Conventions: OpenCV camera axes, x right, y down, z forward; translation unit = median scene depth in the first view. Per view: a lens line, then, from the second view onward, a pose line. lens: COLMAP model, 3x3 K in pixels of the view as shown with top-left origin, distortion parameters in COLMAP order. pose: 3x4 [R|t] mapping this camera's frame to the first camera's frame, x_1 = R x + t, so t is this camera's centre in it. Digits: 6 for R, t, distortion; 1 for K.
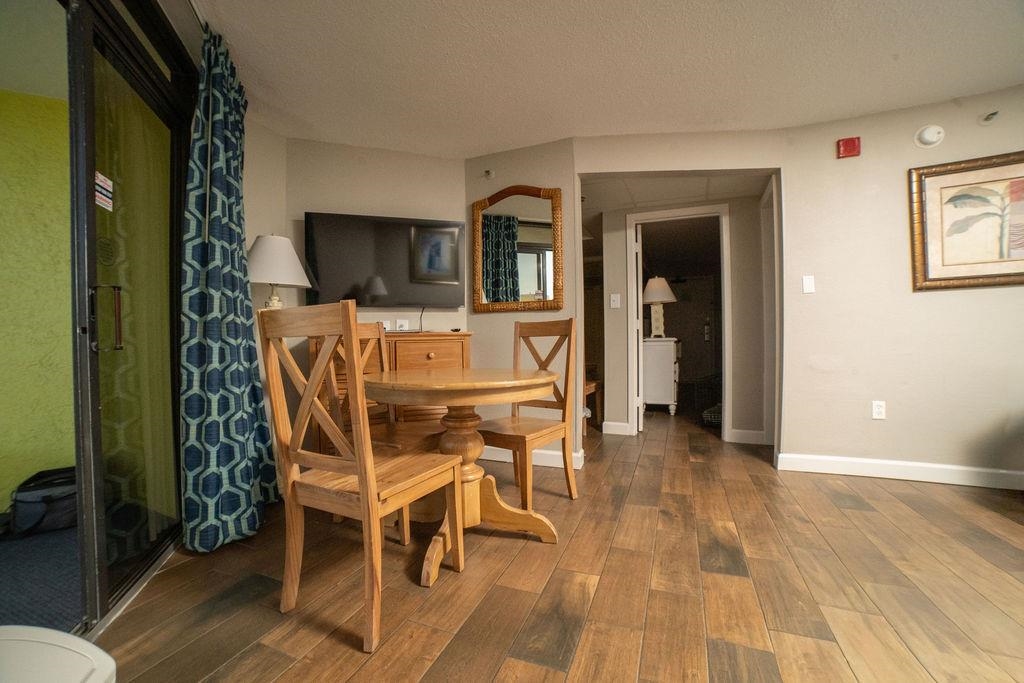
lens RADIAL K [[407.8, 0, 511.7], [0, 407.8, 340.8], [0, 0, 1]] dist [-0.106701, 0.034869]
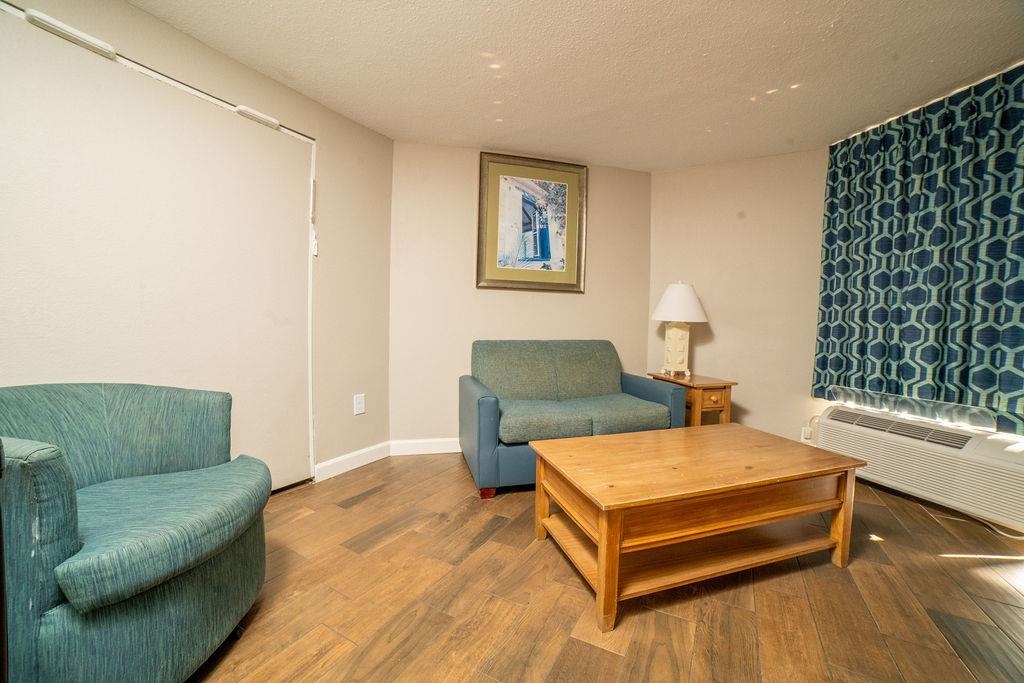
lens RADIAL K [[407.8, 0, 511.7], [0, 407.8, 340.8], [0, 0, 1]] dist [-0.106701, 0.034869]
pose [[-0.993342, -0.009941, 0.114769, 0.804427], [-0.004986, 0.999046, 0.043383, -0.057608], [-0.115091, 0.042522, -0.992444, 1.362108]]
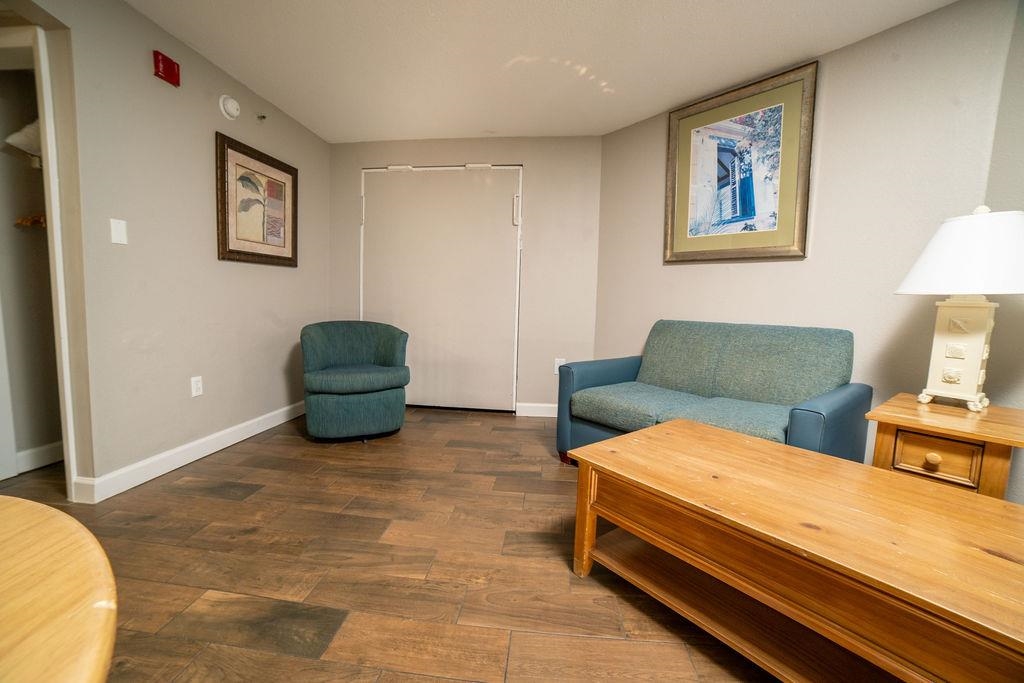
lens RADIAL K [[407.8, 0, 511.7], [0, 407.8, 340.8], [0, 0, 1]] dist [-0.106701, 0.034869]
pose [[-0.283737, -0.087167, 0.954932, -0.165967], [-0.018993, 0.996175, 0.085288, -0.027298], [-0.958714, 0.006062, -0.284307, 0.702564]]
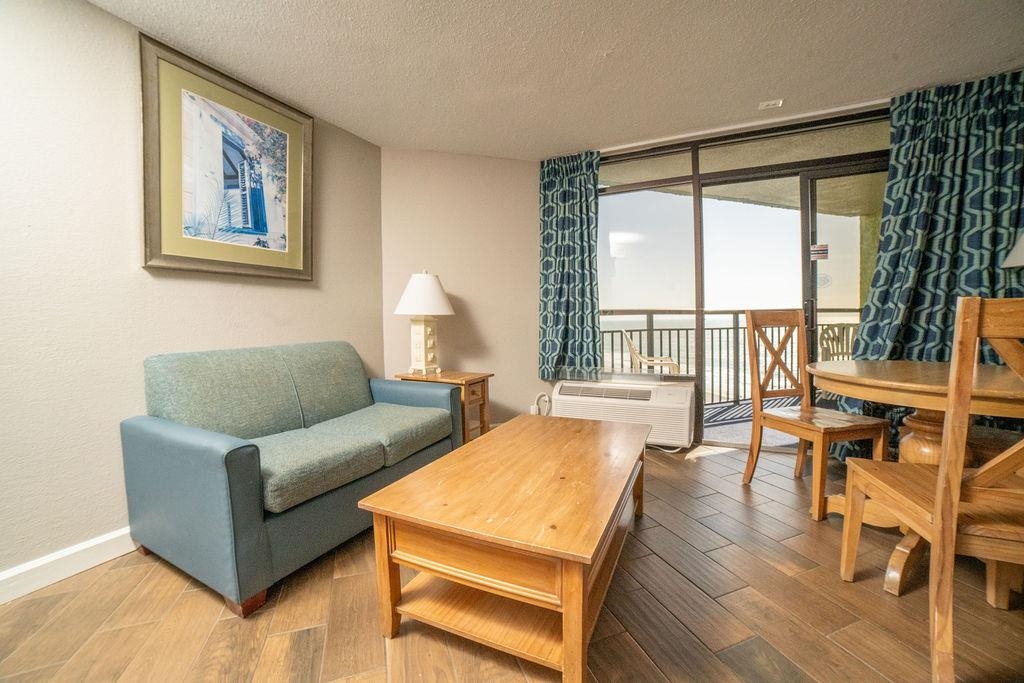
lens RADIAL K [[407.8, 0, 511.7], [0, 407.8, 340.8], [0, 0, 1]] dist [-0.106701, 0.034869]
pose [[-0.744069, 0.059079, -0.665485, 1.102463], [0.024905, 0.997843, 0.060738, -0.057518], [0.667638, 0.028619, -0.743936, 1.001131]]
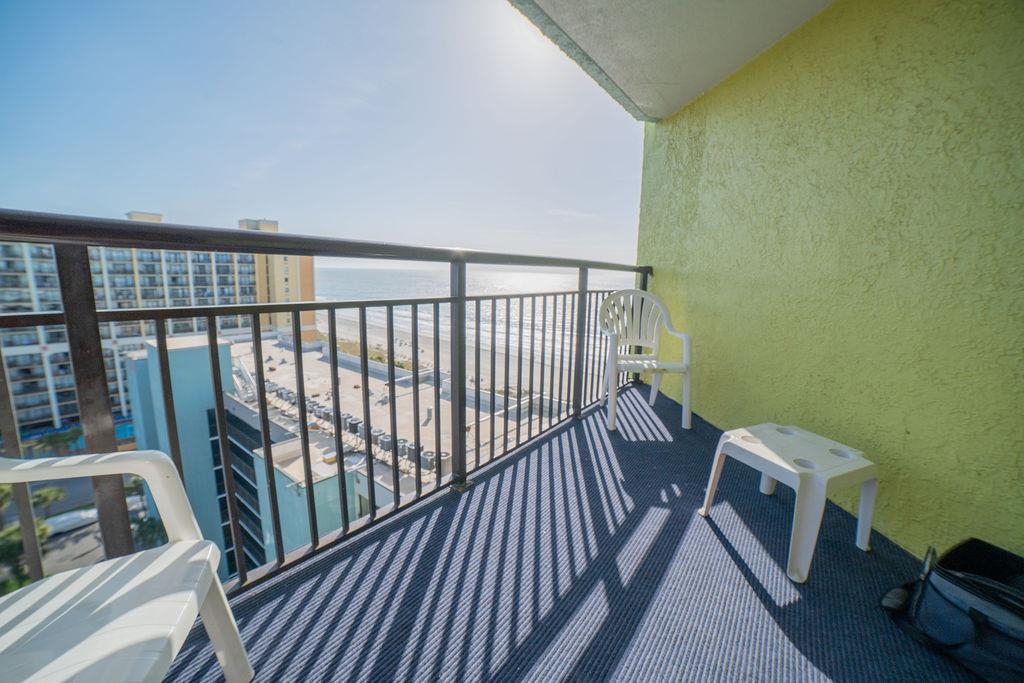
lens RADIAL K [[407.8, 0, 511.7], [0, 407.8, 340.8], [0, 0, 1]] dist [-0.106701, 0.034869]
pose [[-0.226095, 0.171215, -0.958940, -0.654970], [-0.035098, 0.982361, 0.183671, -0.039231], [0.973473, 0.075184, -0.216097, 0.444981]]
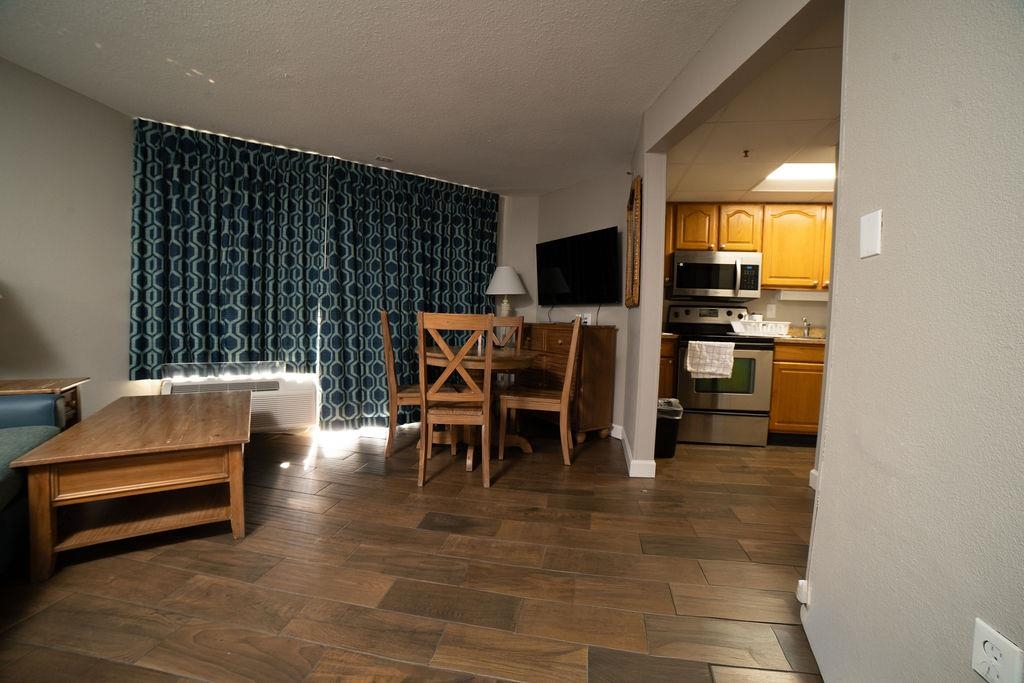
lens RADIAL K [[407.8, 0, 511.7], [0, 407.8, 340.8], [0, 0, 1]] dist [-0.106701, 0.034869]
pose [[0.218475, 0.072449, -0.973150, 1.491584], [-0.035449, 0.997171, 0.066278, -0.069276], [0.975199, 0.020017, 0.220425, 0.787929]]
